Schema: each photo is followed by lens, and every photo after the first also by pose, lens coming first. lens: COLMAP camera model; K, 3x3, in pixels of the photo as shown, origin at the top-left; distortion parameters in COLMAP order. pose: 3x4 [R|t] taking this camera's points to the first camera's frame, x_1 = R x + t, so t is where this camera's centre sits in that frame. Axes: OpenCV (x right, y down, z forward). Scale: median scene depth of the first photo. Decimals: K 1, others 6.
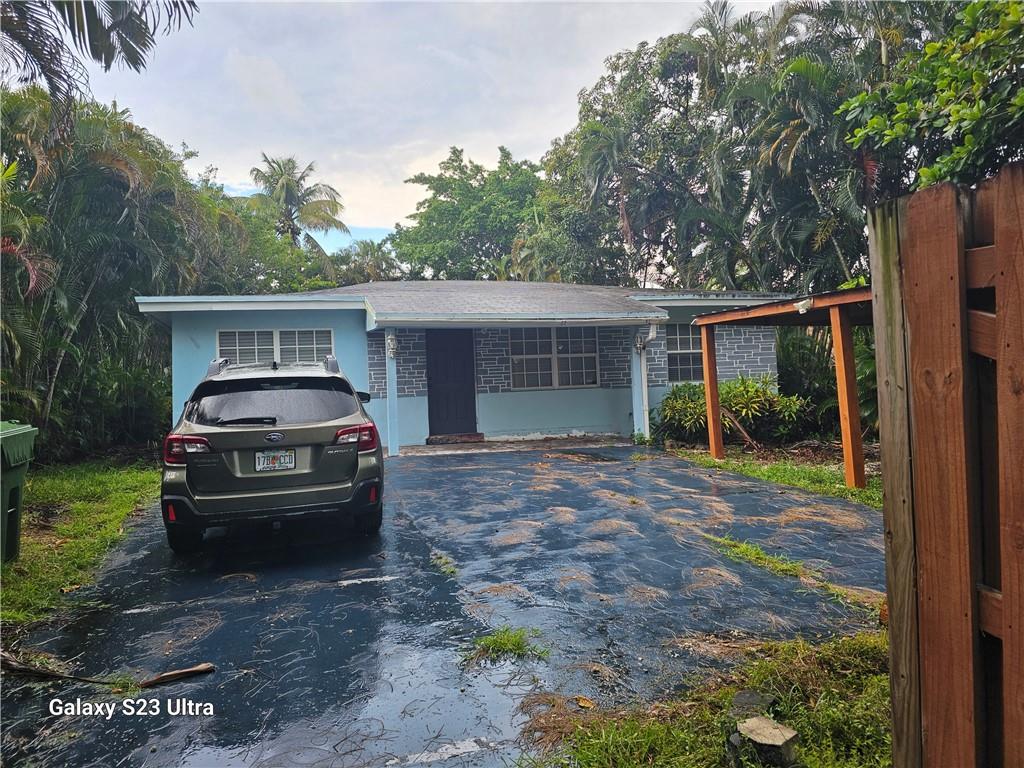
lens RADIAL K [[687.5, 0, 509.0], [0, 687.5, 385.5], [0, 0, 1]] dist [0.078740, -0.070179]
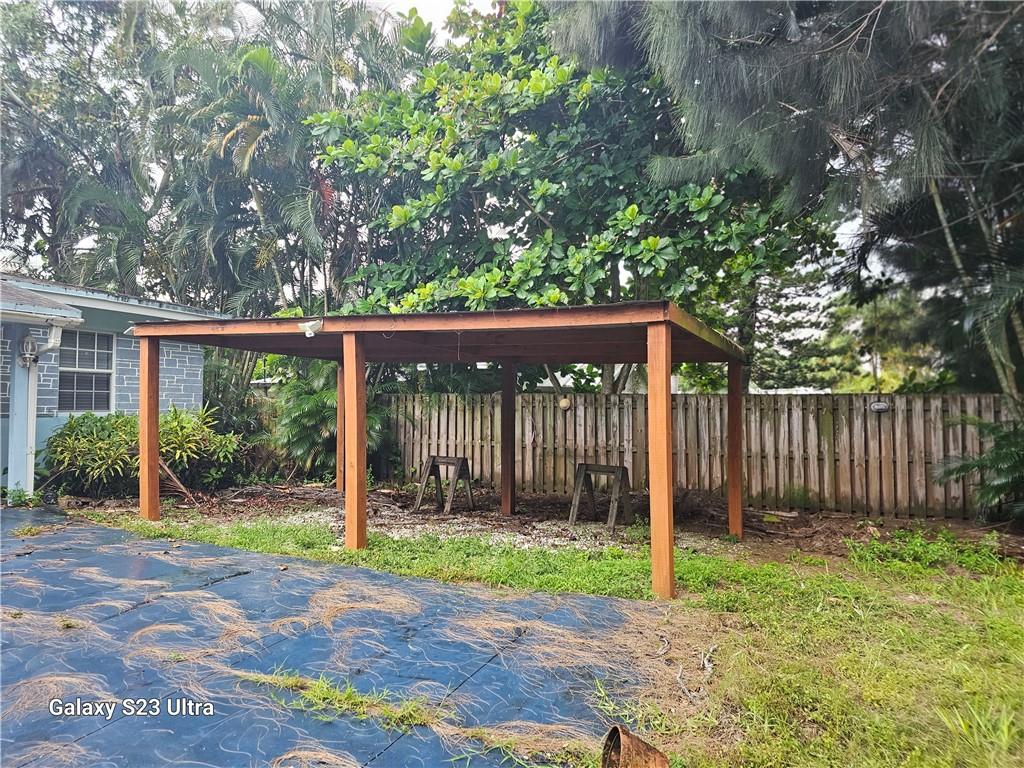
lens RADIAL K [[687.5, 0, 509.0], [0, 687.5, 385.5], [0, 0, 1]] dist [0.078740, -0.070179]
pose [[0.640986, 0.066476, 0.764669, -0.028632], [-0.033901, 0.997722, -0.058319, -0.005910], [-0.766804, 0.011459, 0.641779, 0.217929]]
